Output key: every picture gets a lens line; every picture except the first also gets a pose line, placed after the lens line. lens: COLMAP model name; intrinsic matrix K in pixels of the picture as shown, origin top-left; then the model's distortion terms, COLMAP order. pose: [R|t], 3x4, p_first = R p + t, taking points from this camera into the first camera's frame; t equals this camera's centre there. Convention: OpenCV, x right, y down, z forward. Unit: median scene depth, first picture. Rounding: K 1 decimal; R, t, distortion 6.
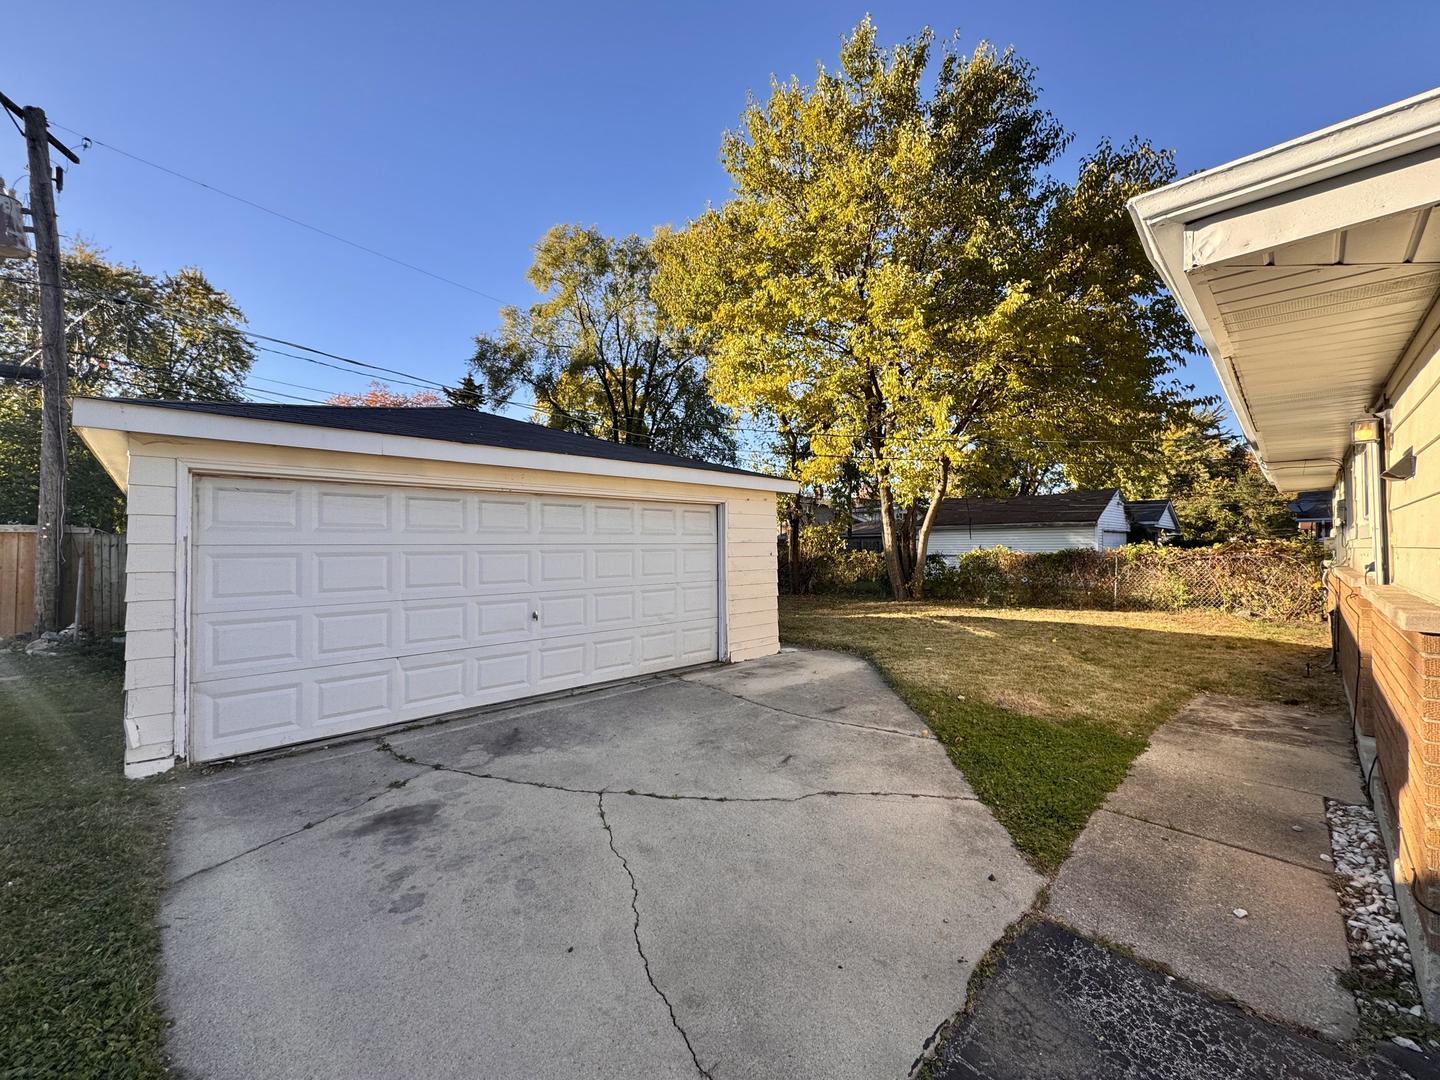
lens RADIAL K [[574.6, 0, 715.4], [0, 574.6, 538.0], [0, 0, 1]] dist [-0.004480, 0.000739]
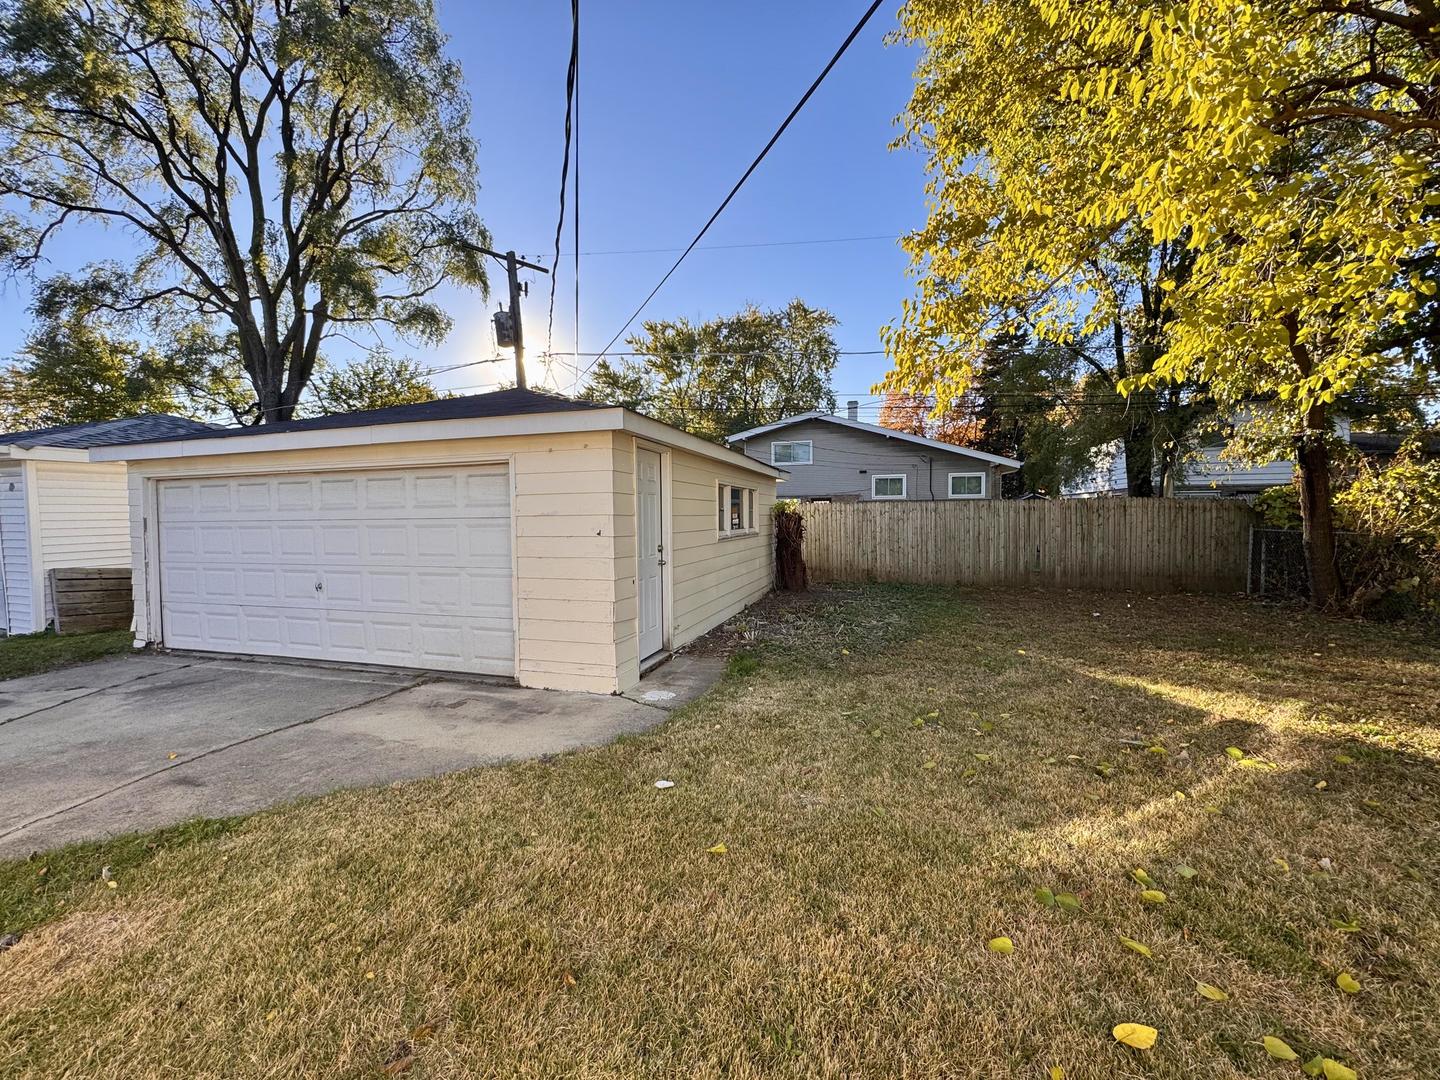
lens RADIAL K [[574.6, 0, 717.9], [0, 574.6, 541.5], [0, 0, 1]] dist [-0.004480, 0.000739]
pose [[0.490915, 0.041371, -0.870224, 0.969579], [0.019546, 0.998097, 0.058477, 0.003000], [0.870988, -0.045717, 0.489173, 1.125360]]
